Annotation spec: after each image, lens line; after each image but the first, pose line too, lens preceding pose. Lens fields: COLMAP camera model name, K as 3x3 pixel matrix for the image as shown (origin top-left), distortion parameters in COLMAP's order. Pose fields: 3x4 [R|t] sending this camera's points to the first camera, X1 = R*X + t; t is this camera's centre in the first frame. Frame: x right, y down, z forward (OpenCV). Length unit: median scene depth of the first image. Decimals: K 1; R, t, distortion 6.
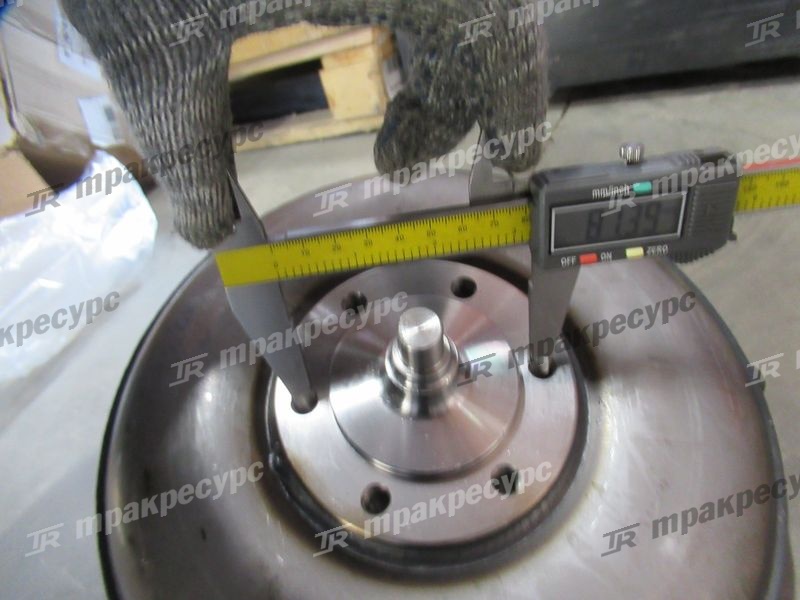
lens RADIAL K [[611.8, 0, 400.0], [0, 611.8, 300.0], [0, 0, 1]] dist [0.010412, -0.008644]
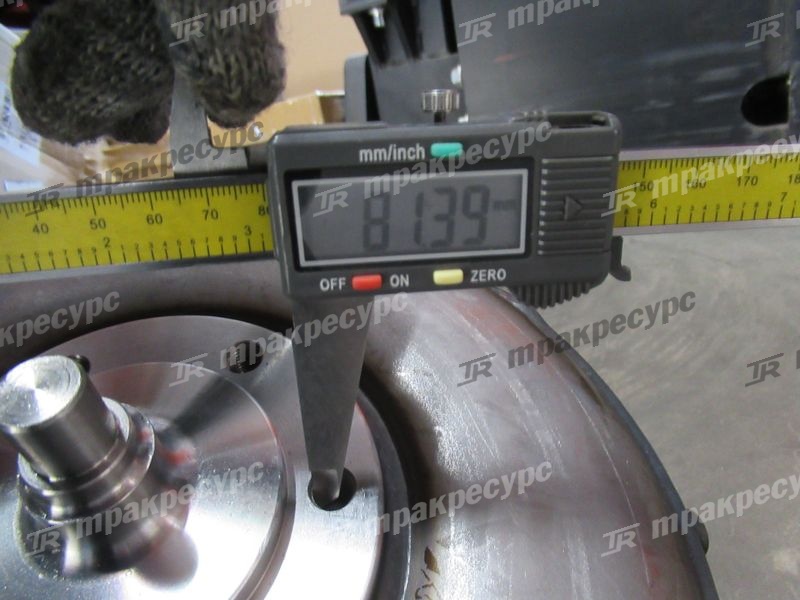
lens RADIAL K [[611.8, 0, 400.0], [0, 611.8, 300.0], [0, 0, 1]] dist [0.010412, -0.008644]
pose [[0.997958, 0.058611, 0.025381, 0.323633], [-0.050841, 0.969494, -0.239783, 0.083288], [-0.038661, 0.238003, 0.970495, 0.450196]]
